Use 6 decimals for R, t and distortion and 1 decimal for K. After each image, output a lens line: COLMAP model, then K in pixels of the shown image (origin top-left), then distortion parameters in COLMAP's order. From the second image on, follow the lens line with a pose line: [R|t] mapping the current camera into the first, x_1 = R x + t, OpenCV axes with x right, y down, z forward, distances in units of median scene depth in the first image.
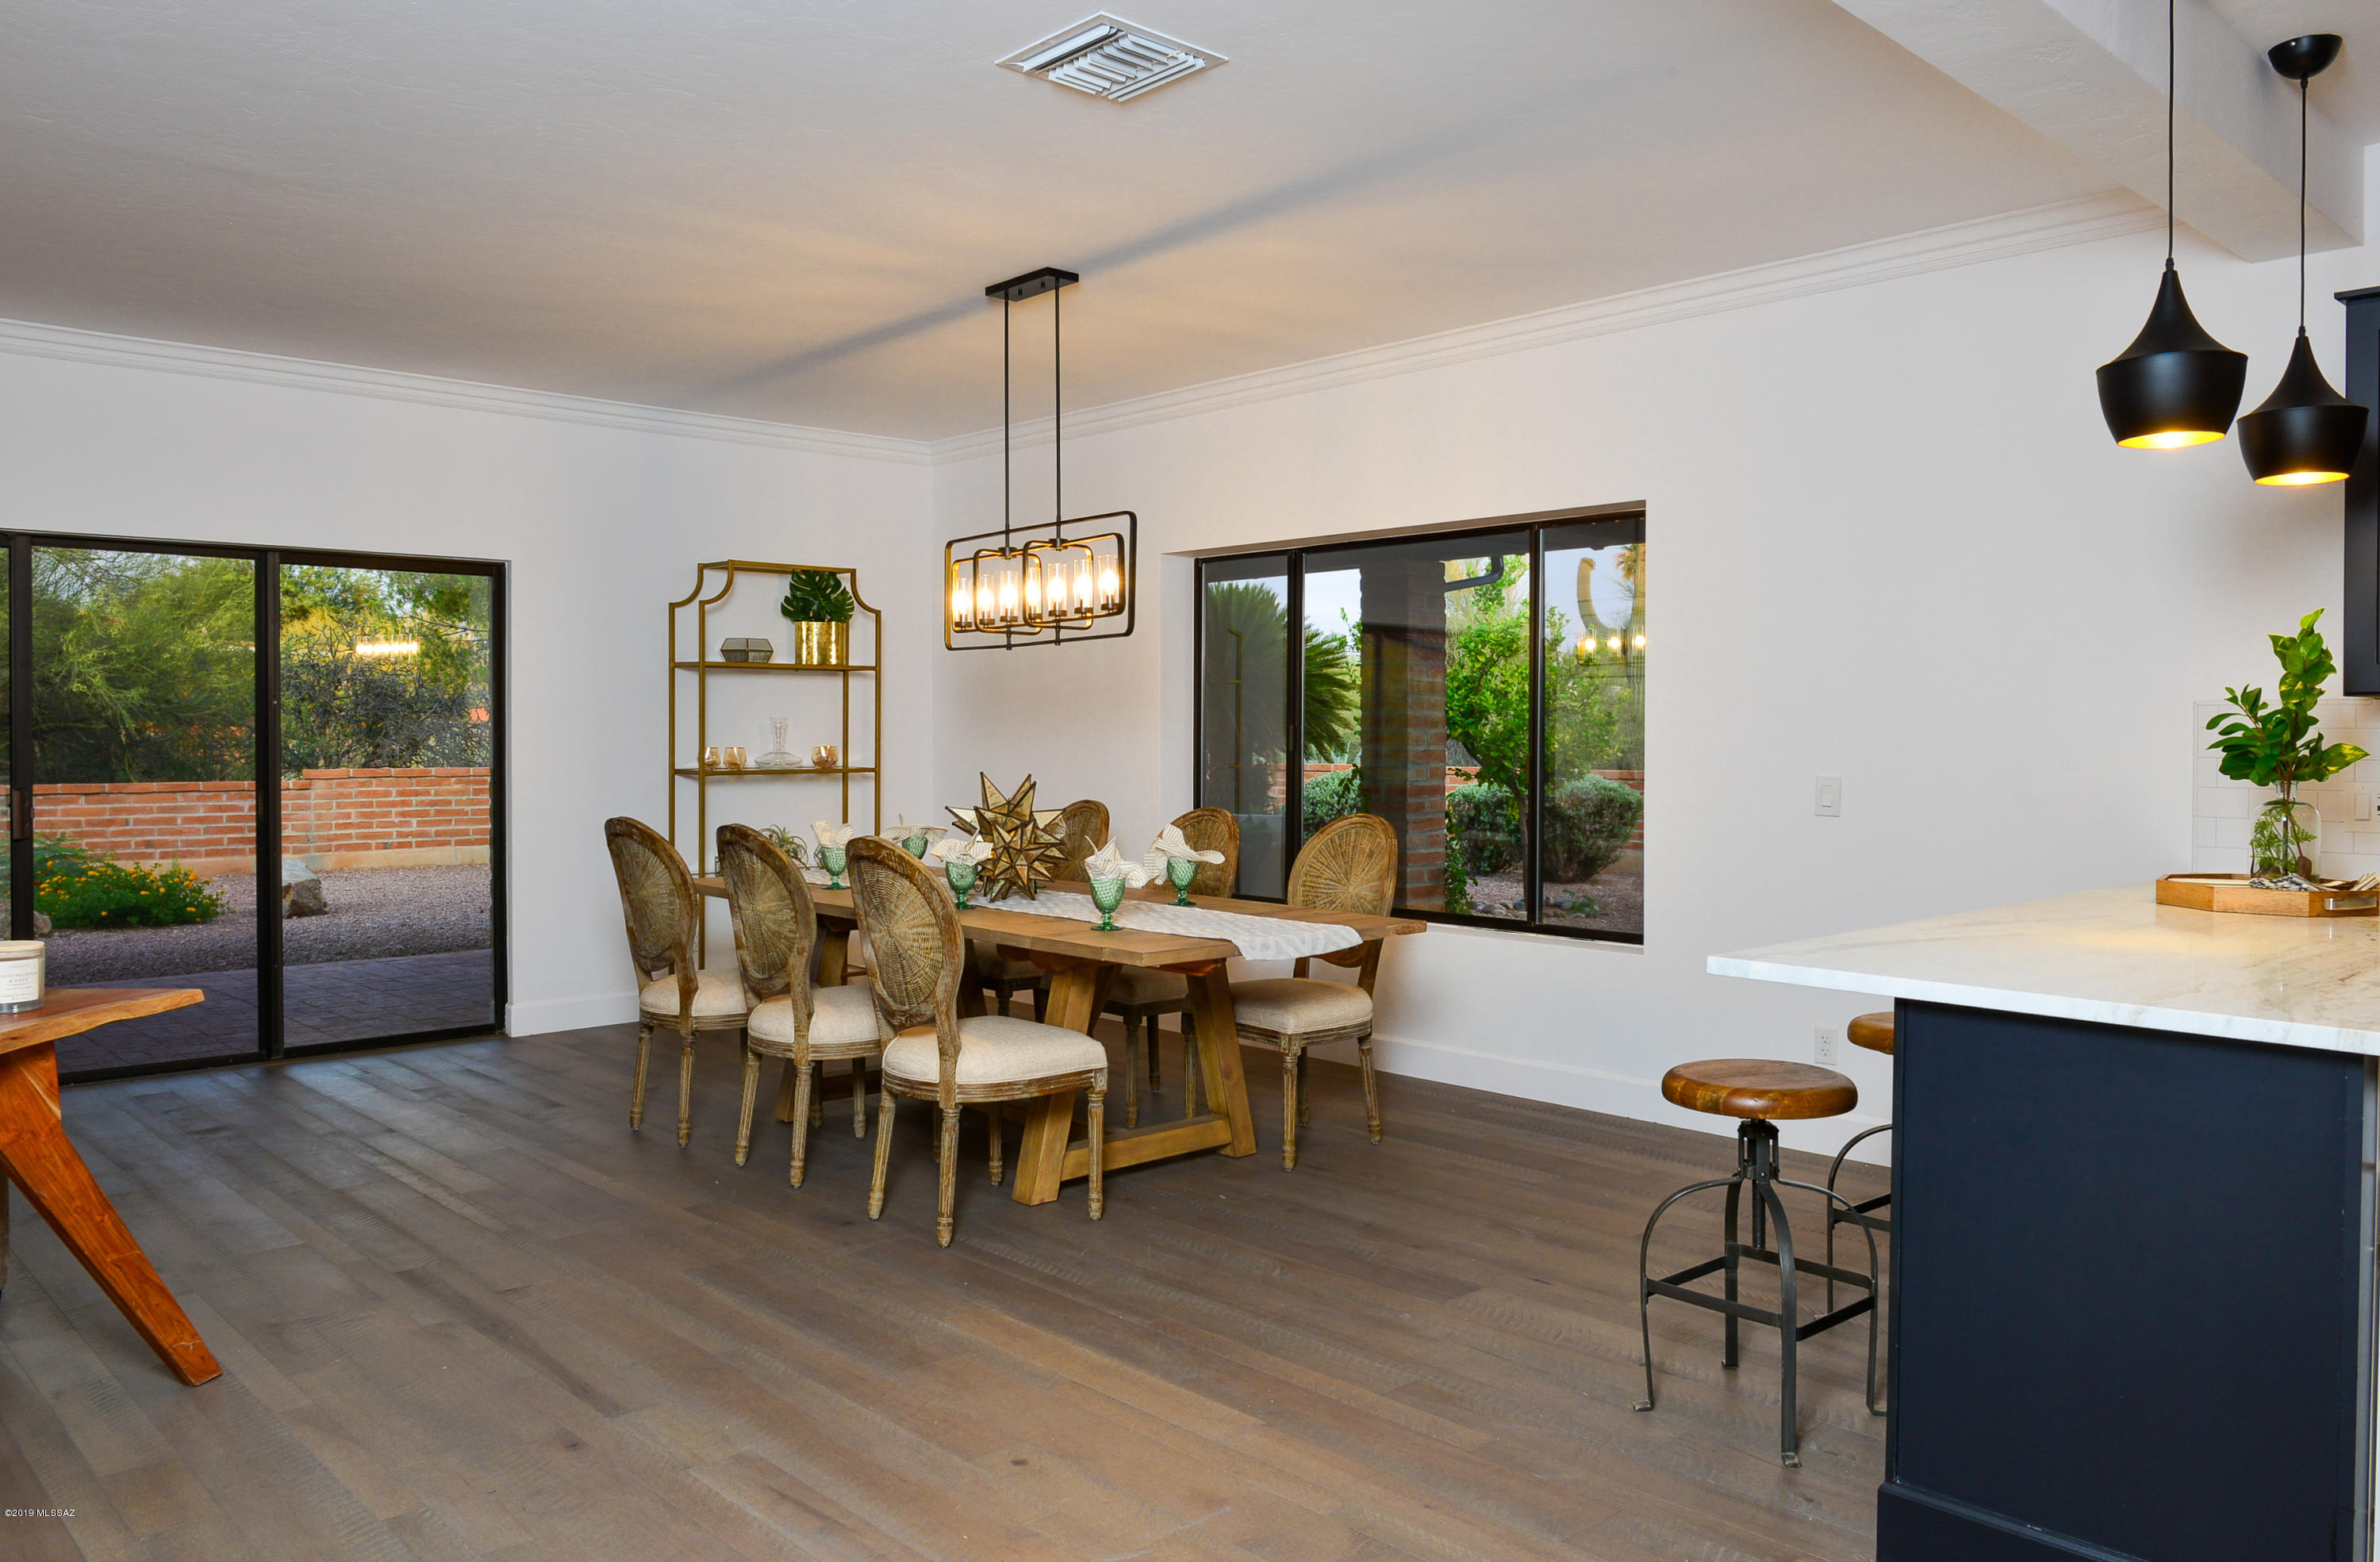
lens RADIAL K [[1722.6, 0, 1200.3], [0, 1722.6, 766.3], [0, 0, 1]] dist [-0.008069, -0.008865]
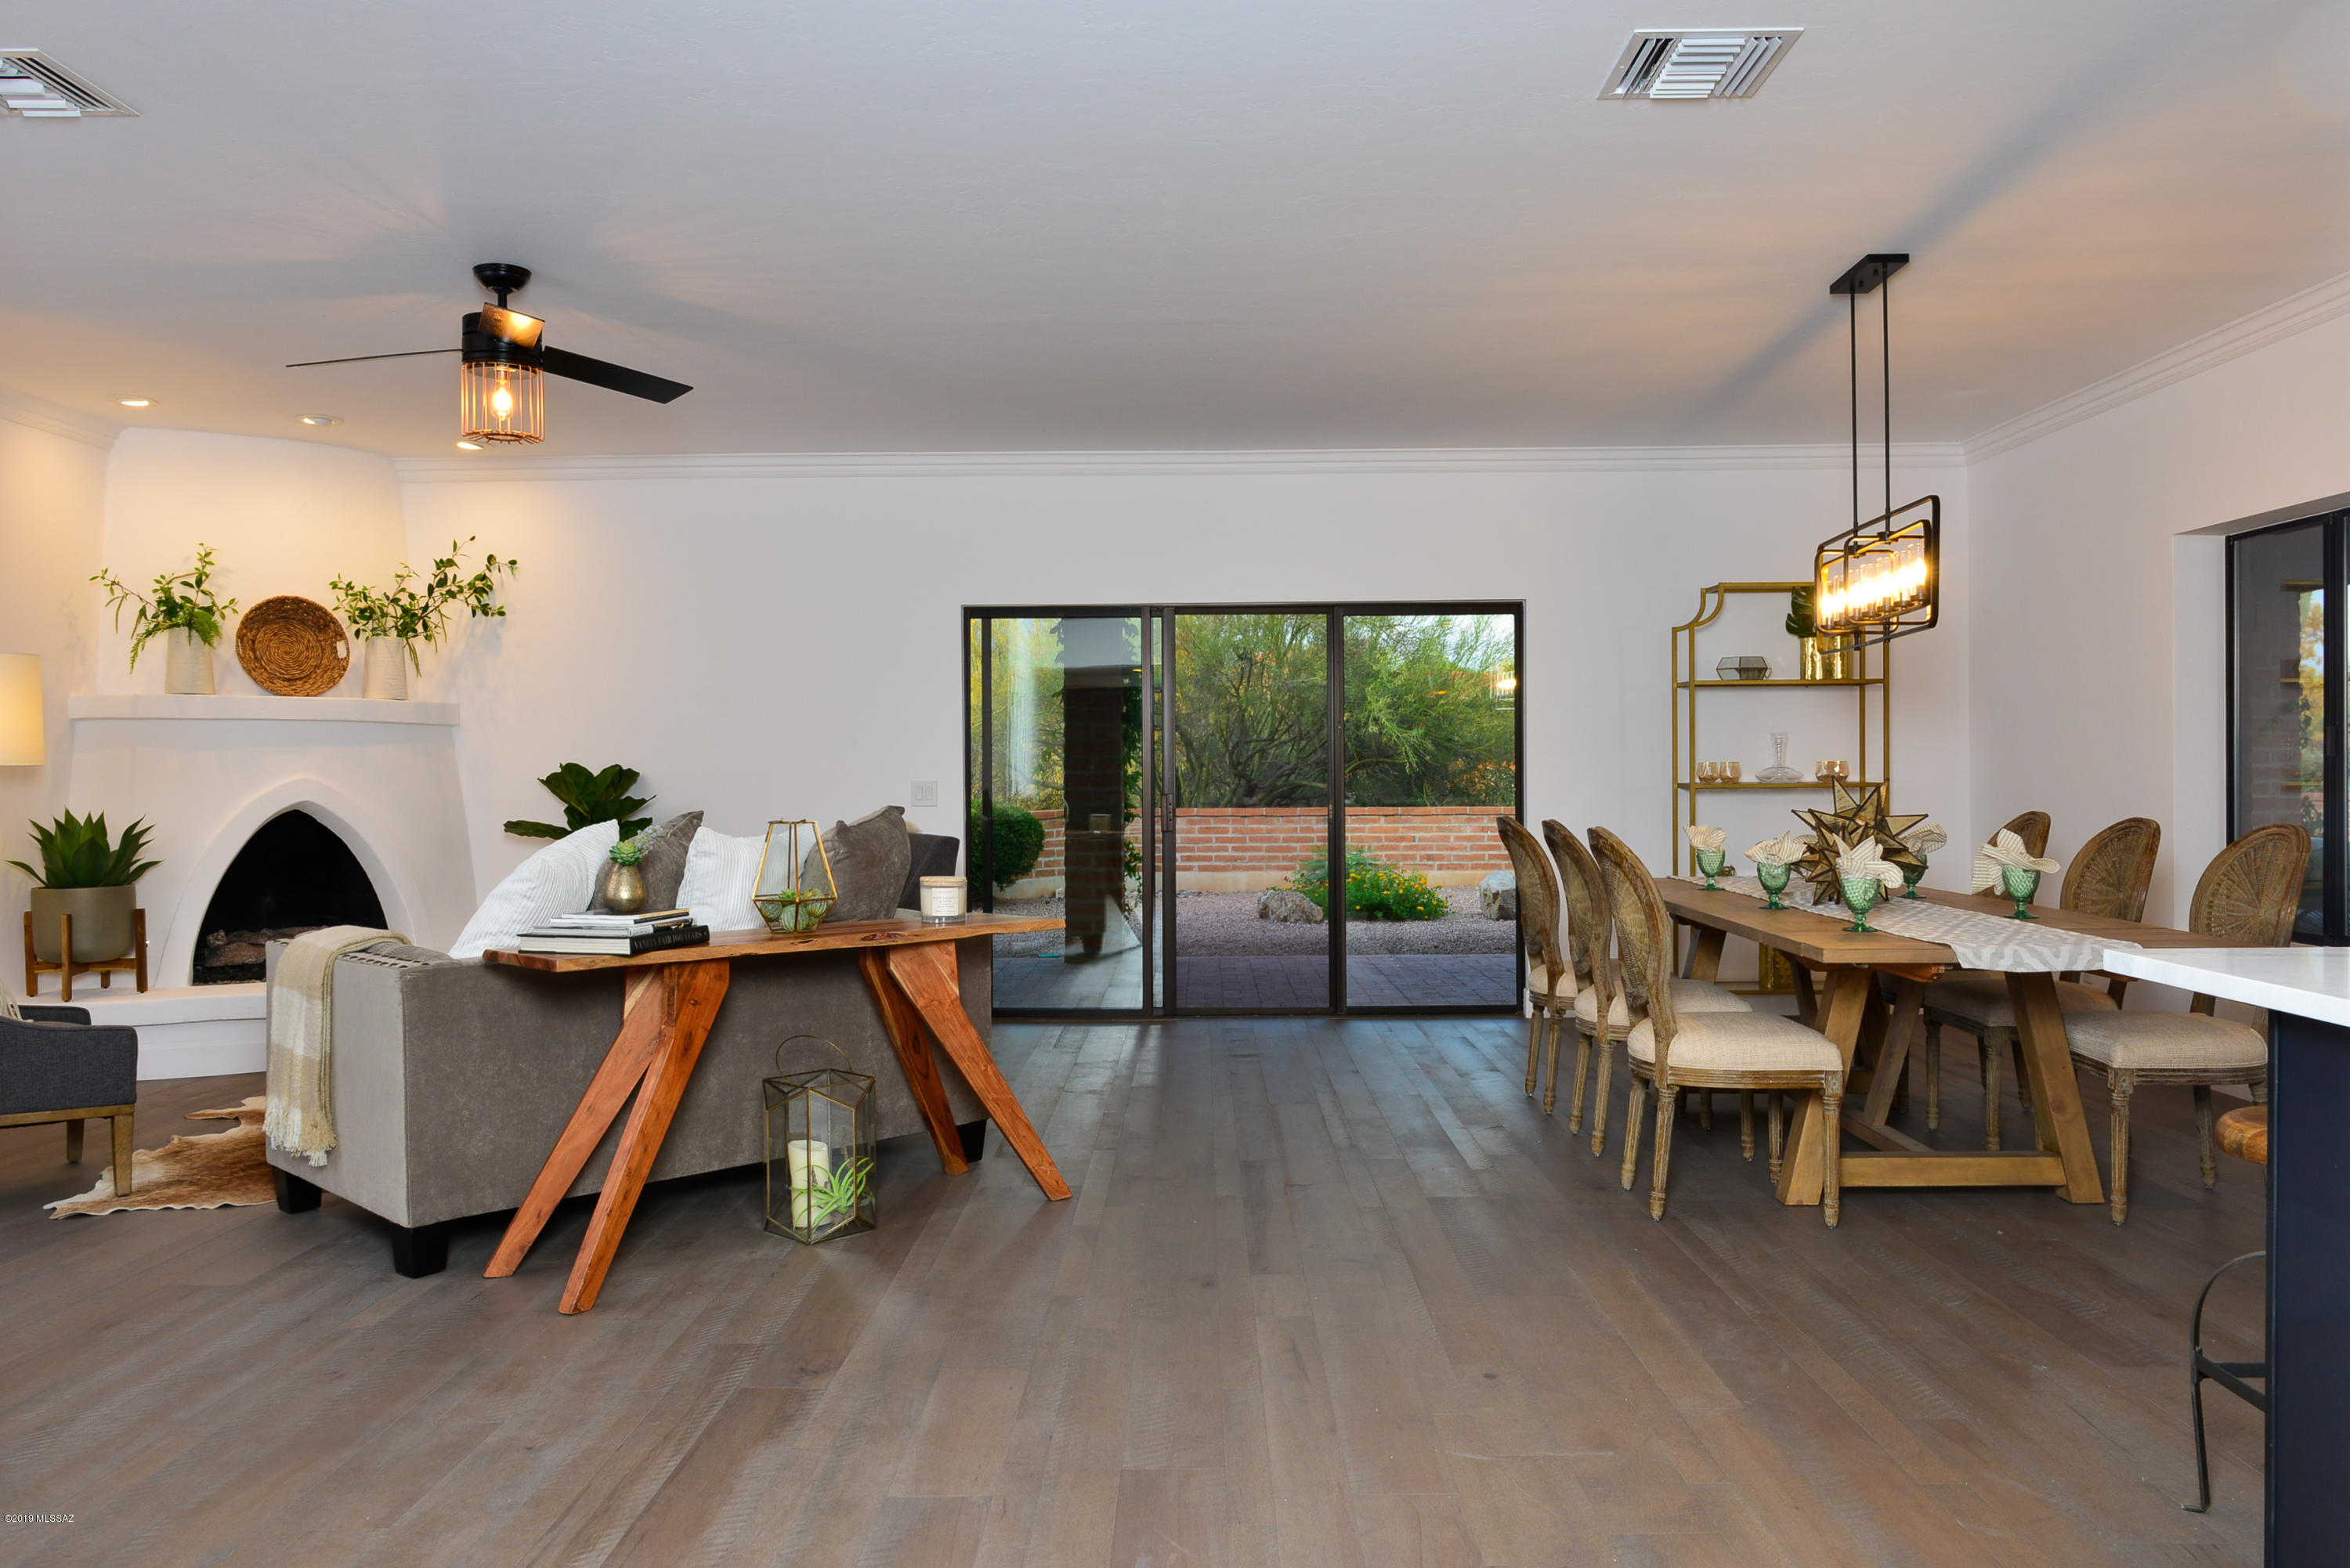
lens RADIAL K [[1700.8, 0, 1174.6], [0, 1700.8, 784.7], [0, 0, 1]] dist [-0.008069, -0.008865]
pose [[0.719241, -0.001667, -0.694759, 0.306284], [-0.006693, 0.999934, -0.009328, 0.022273], [0.694728, 0.011359, 0.719183, 0.042871]]
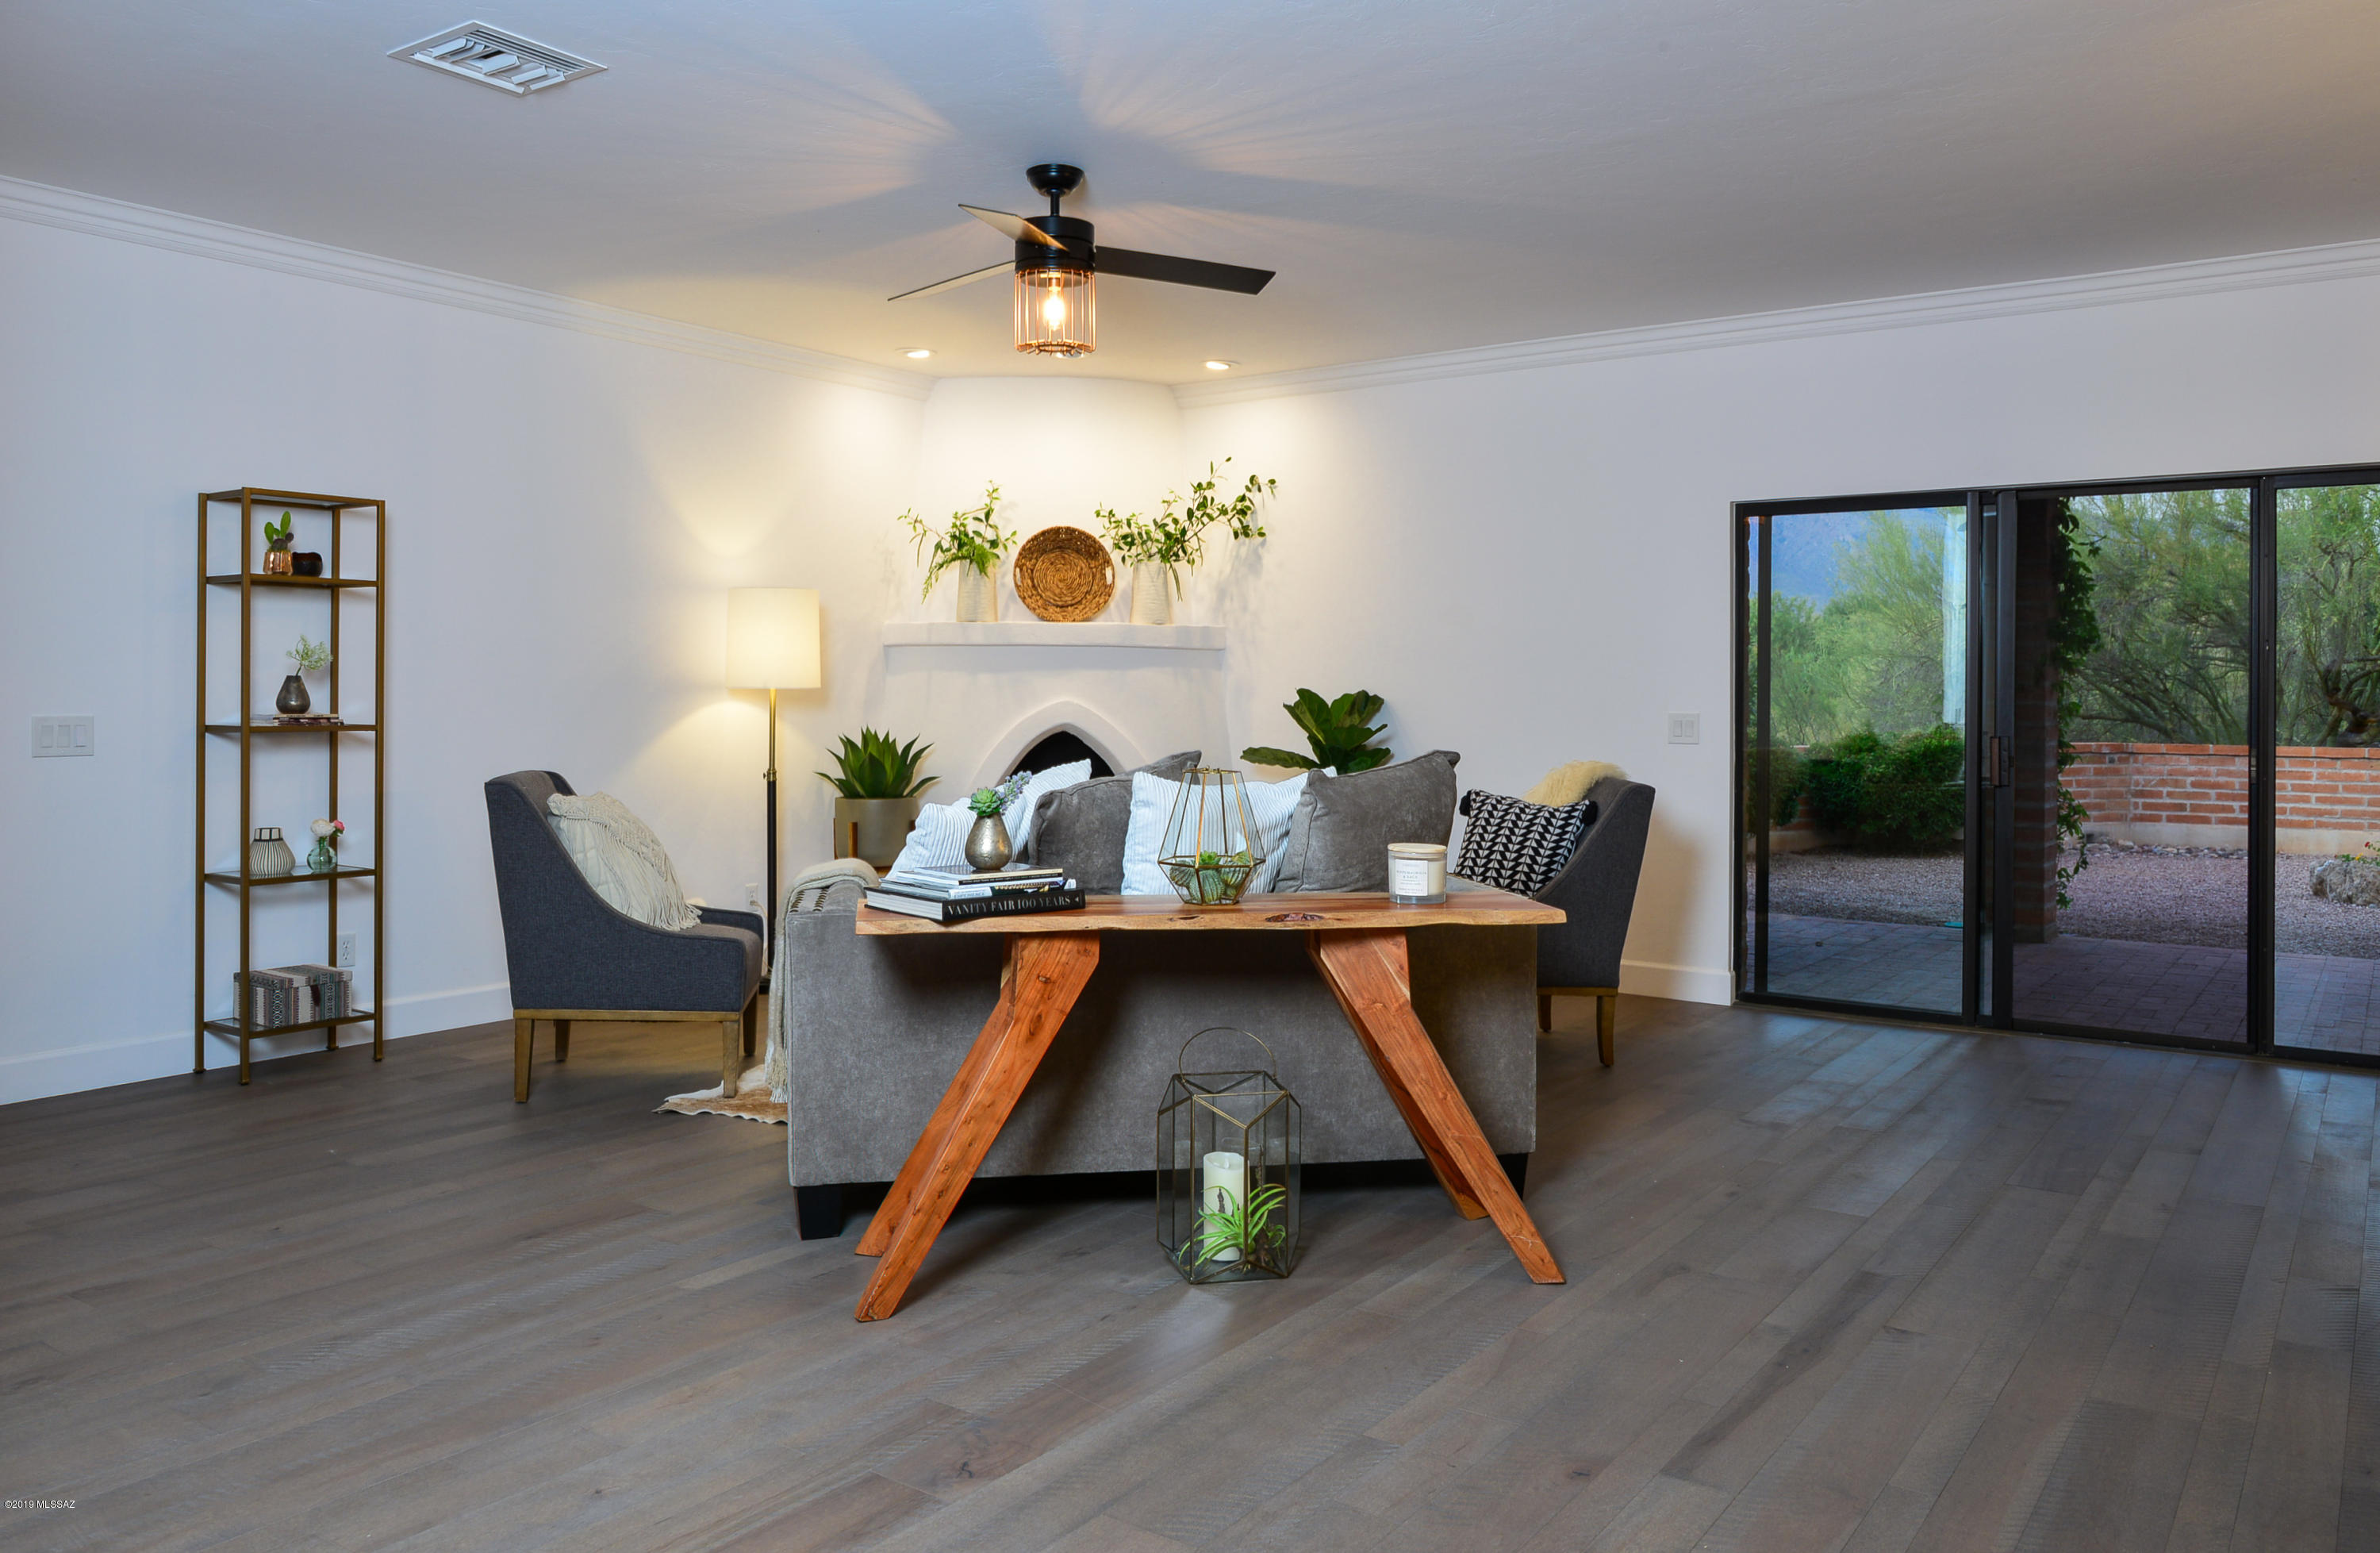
lens RADIAL K [[1716.3, 0, 1181.3], [0, 1716.3, 698.0], [0, 0, 1]] dist [-0.013199, 0.002202]
pose [[0.193465, 0.003443, -0.981101, 0.276514], [-0.024784, 0.999692, -0.001379, 0.004615], [0.980794, 0.024582, 0.193491, 0.384853]]
